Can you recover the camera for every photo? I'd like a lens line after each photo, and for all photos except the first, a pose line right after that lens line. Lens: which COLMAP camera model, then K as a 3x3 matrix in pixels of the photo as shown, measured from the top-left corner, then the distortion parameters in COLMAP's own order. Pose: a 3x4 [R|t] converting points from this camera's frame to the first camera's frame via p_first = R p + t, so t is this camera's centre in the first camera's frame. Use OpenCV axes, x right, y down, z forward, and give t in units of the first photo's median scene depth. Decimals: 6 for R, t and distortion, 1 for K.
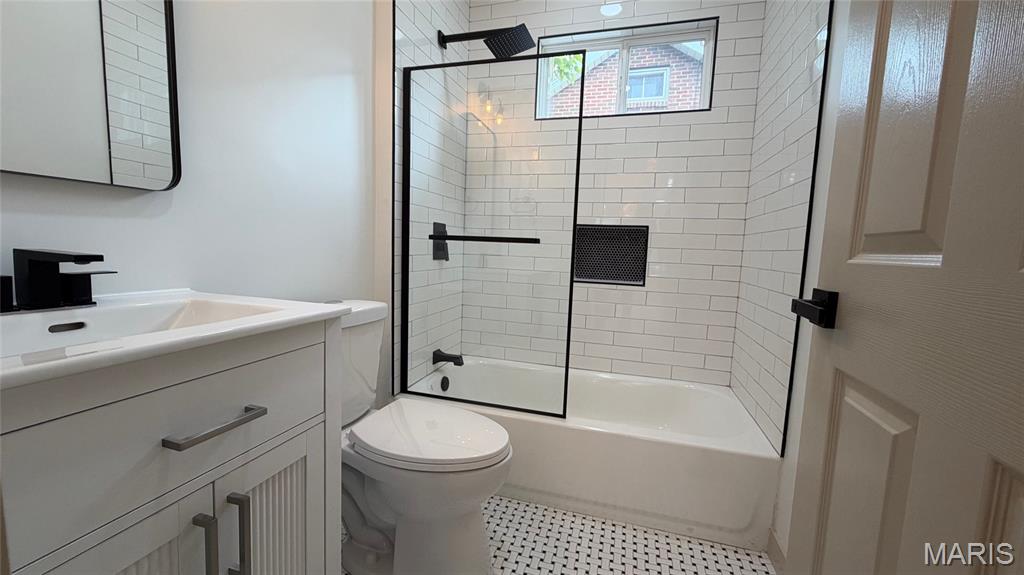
lens RADIAL K [[404.8, 0, 511.2], [0, 404.8, 286.8], [0, 0, 1]] dist [-0.002028, -0.000026]
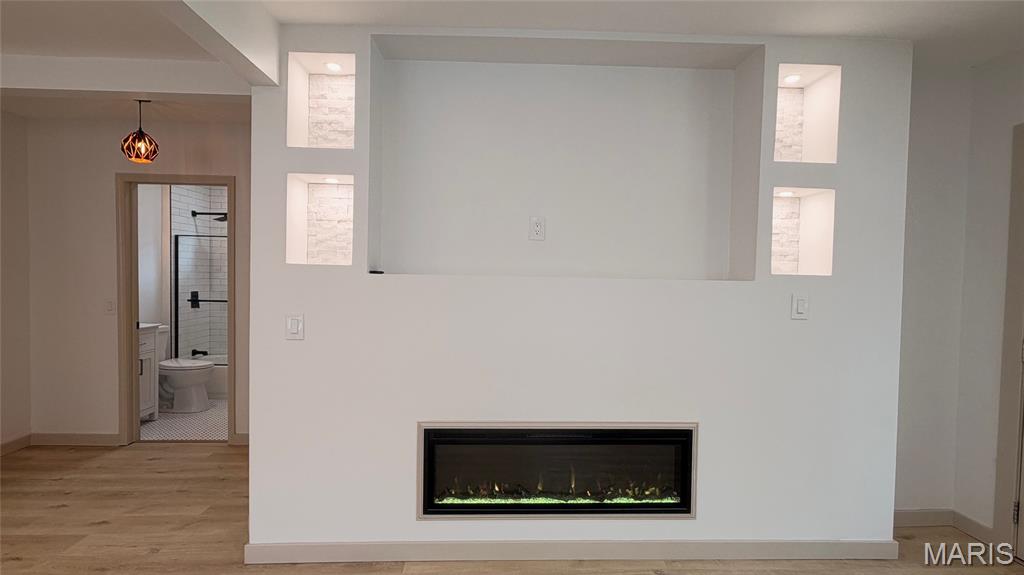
lens RADIAL K [[498.5, 0, 512.9], [0, 498.5, 285.8], [0, 0, 1]] dist [0.001289, 0.000163]
pose [[0.942210, -0.034330, 0.333260, 0.669810], [0.063176, 0.995096, -0.076105, 0.150199], [-0.329013, 0.092761, 0.939758, -2.579891]]
